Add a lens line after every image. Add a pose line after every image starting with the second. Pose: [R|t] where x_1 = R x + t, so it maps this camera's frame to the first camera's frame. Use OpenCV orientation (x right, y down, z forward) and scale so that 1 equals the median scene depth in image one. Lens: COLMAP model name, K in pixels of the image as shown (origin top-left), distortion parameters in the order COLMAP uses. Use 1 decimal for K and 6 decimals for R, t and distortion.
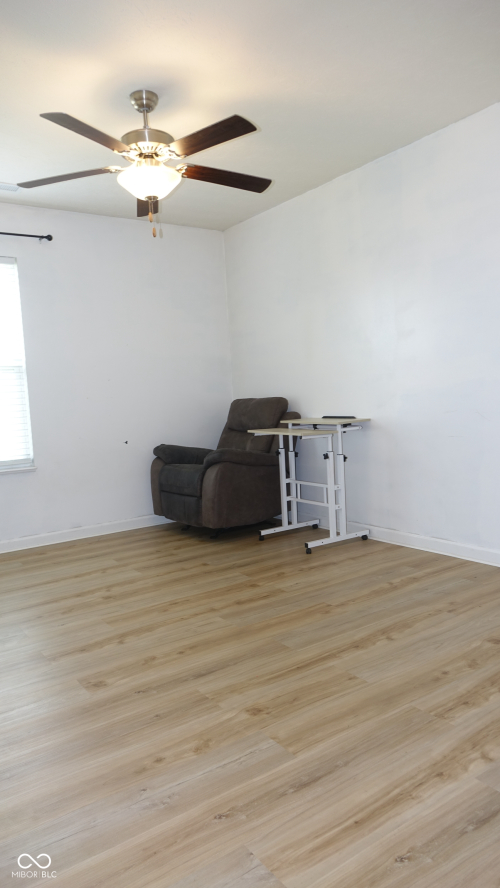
lens RADIAL K [[616.2, 0, 250.0], [0, 616.2, 444.0], [0, 0, 1]] dist [0.000267, -0.001722]
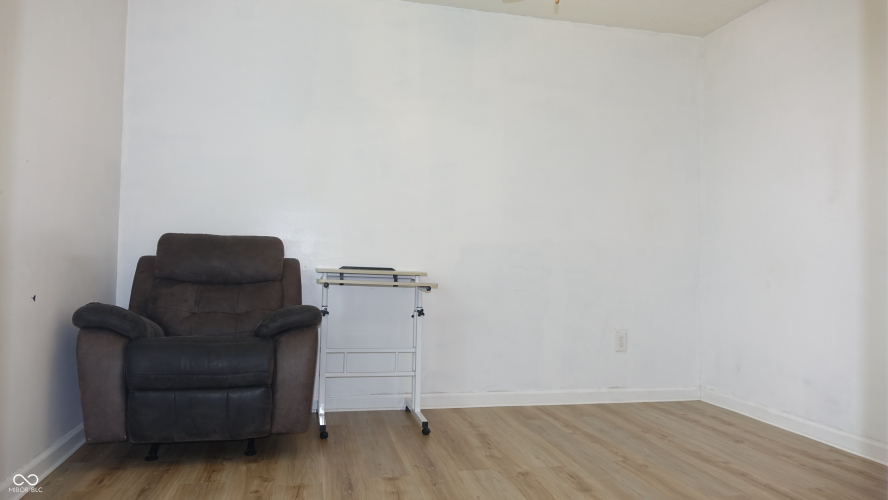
lens RADIAL K [[605.0, 0, 444.0], [0, 605.0, 250.0], [0, 0, 1]] dist [-0.002718, 0.004065]
pose [[0.369247, 0.084093, 0.925519, -0.589326], [0.021638, 0.994850, -0.099026, 0.015469], [-0.929080, 0.056591, 0.365525, 0.611739]]
